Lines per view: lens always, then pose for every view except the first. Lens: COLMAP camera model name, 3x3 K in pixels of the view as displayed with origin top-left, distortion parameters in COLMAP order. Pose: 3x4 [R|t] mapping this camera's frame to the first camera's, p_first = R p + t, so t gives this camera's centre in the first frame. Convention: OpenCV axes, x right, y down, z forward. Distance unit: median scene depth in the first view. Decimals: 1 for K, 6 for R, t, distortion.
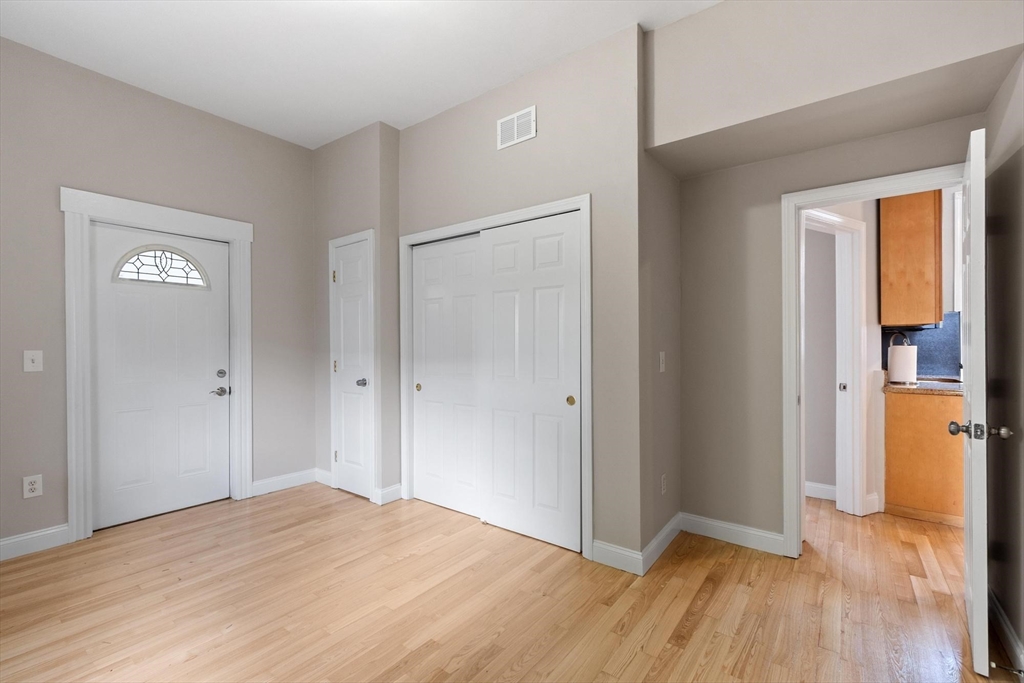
lens RADIAL K [[452.1, 0, 486.7], [0, 452.1, 344.2], [0, 0, 1]] dist [0.000698, -0.000112]
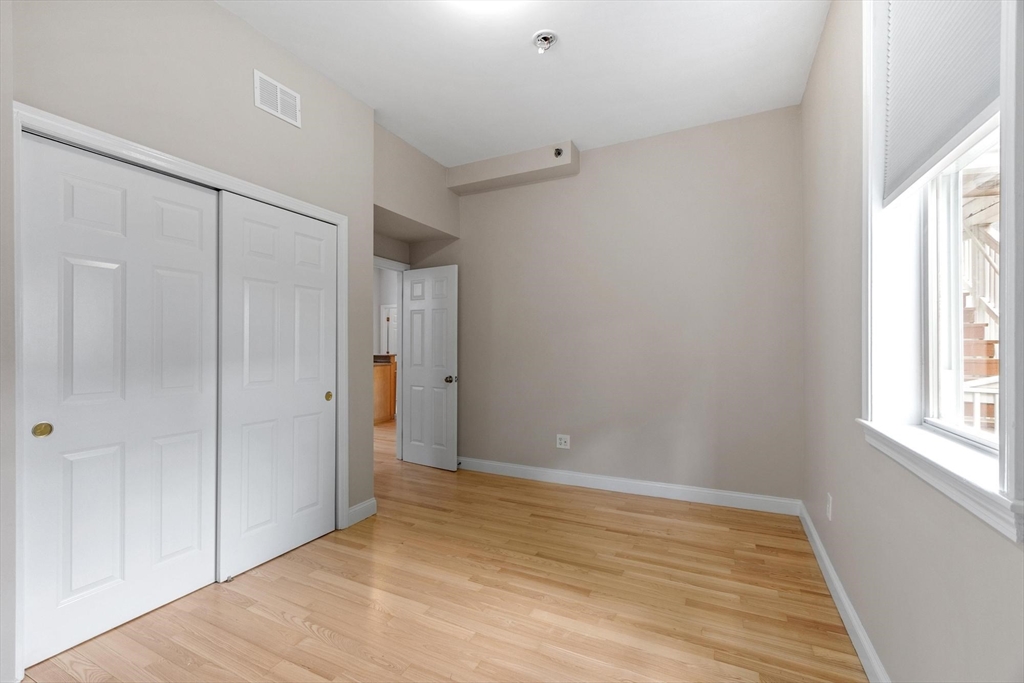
lens RADIAL K [[452.1, 0, 486.7], [0, 452.1, 344.2], [0, 0, 1]] dist [0.000698, -0.000112]
pose [[-0.186268, 0.000510, 0.982499, -0.863021], [-0.004873, 0.999987, -0.001443, -0.000716], [-0.982487, -0.005056, -0.186263, 0.748390]]
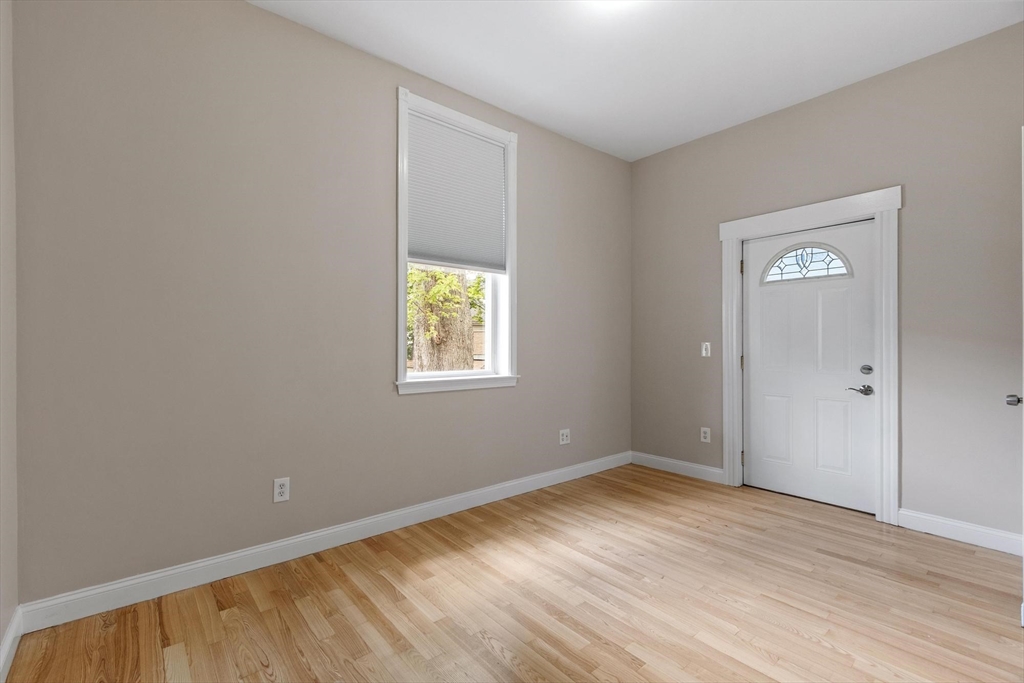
lens RADIAL K [[452.1, 0, 486.7], [0, 452.1, 344.2], [0, 0, 1]] dist [0.000698, -0.000112]
pose [[-0.220490, 0.005956, -0.975371, 0.515864], [0.004282, 0.999978, 0.005138, 0.008656], [0.975380, -0.003044, -0.220511, 0.563212]]
